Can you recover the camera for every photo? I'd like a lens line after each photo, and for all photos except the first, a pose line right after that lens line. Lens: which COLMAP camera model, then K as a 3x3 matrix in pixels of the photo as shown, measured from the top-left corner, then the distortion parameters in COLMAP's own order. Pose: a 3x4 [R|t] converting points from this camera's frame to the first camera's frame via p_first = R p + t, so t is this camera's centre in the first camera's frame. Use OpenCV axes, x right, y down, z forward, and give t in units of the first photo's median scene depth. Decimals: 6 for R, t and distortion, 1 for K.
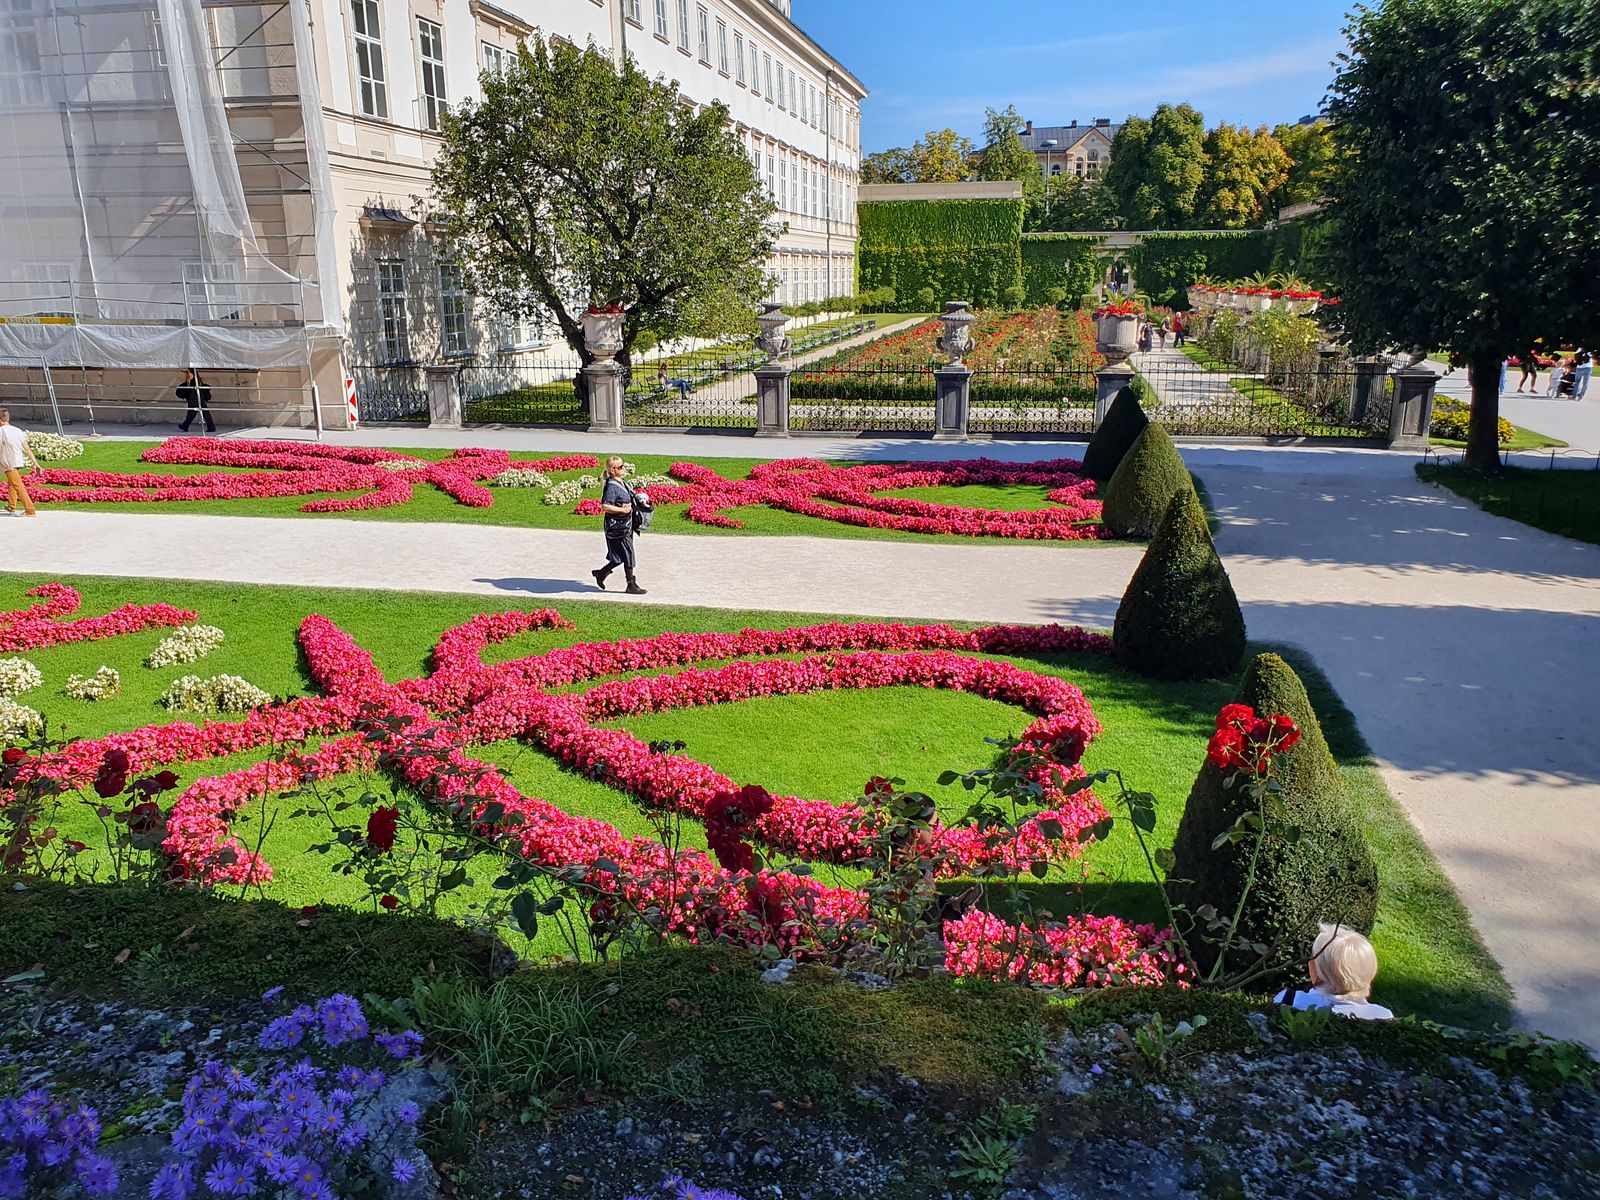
lens RADIAL K [[1208.3, 0, 800.0], [0, 1208.3, 600.0], [0, 0, 1]] dist [-0.087356, 0.232657]
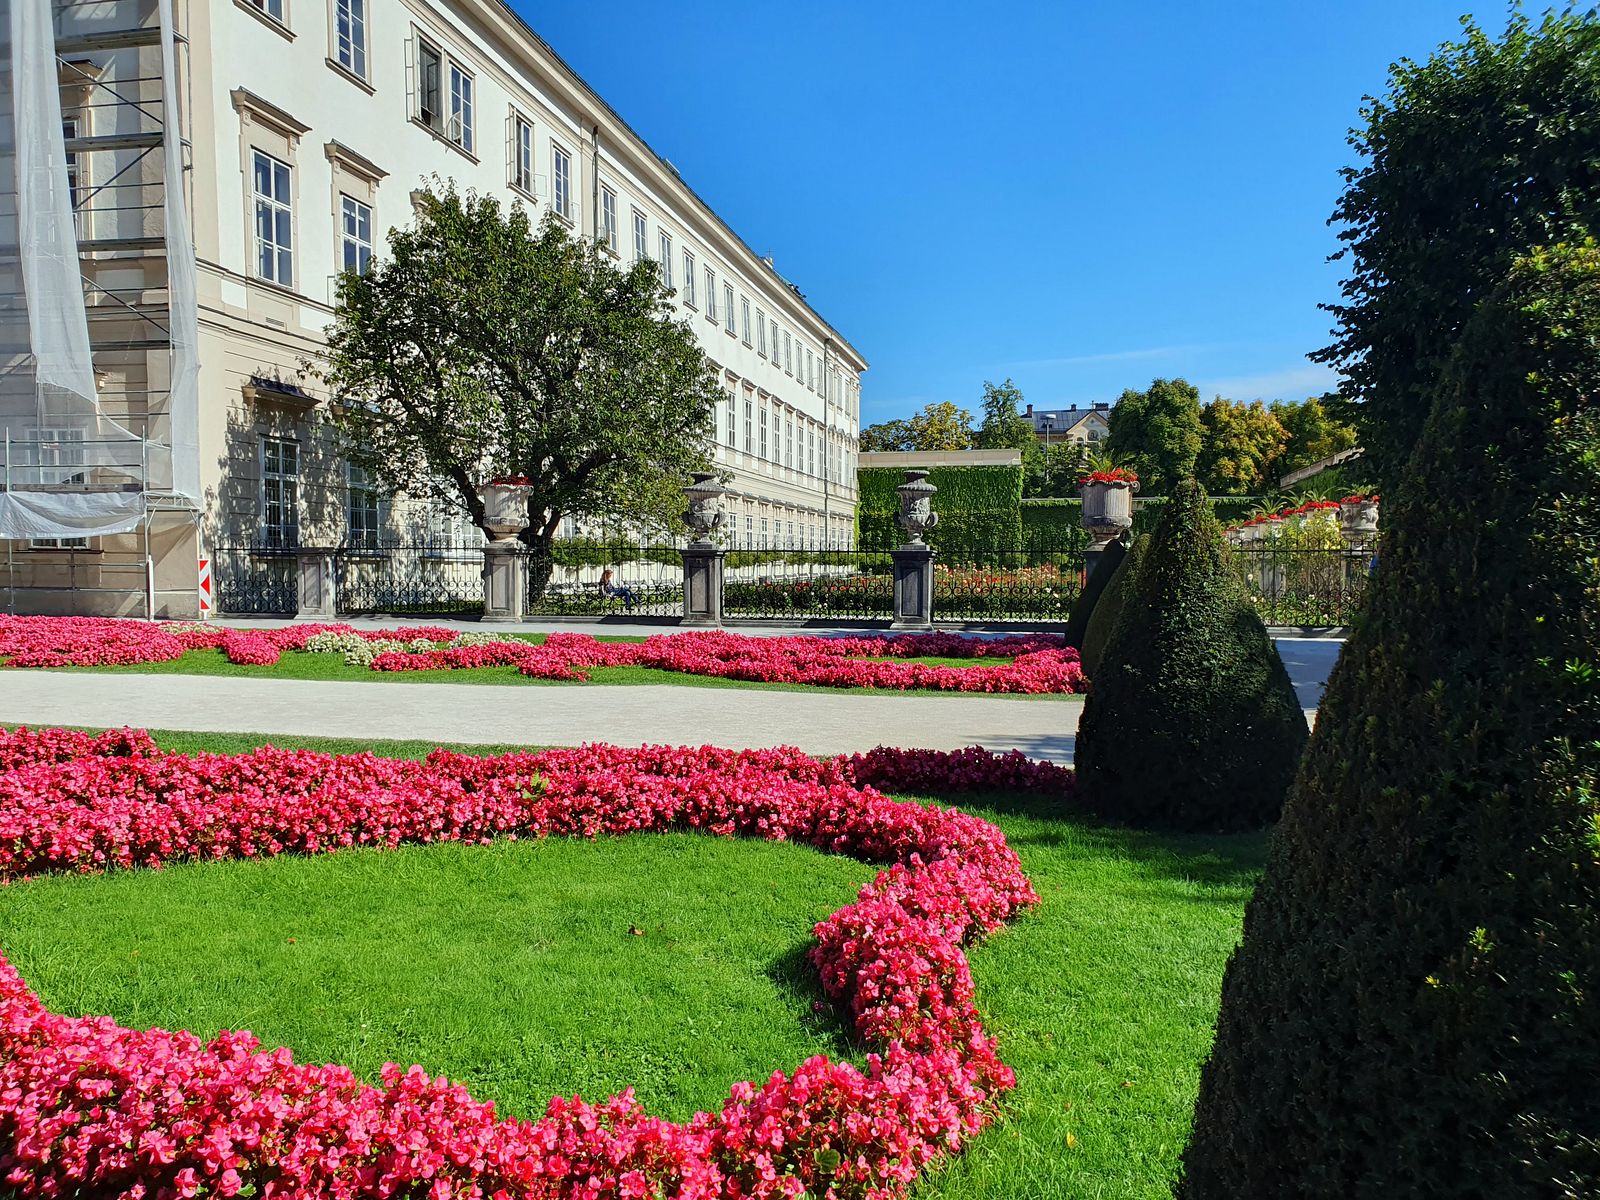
lens RADIAL K [[1216.8, 0, 801.1], [0, 1216.8, 621.2], [0, 0, 1]] dist [0.099746, -0.195000]
pose [[0.999952, 0.008529, -0.004748, 0.041166], [-0.009316, 0.979055, -0.203384, 0.025689], [0.002914, 0.203419, 0.979087, 0.136445]]
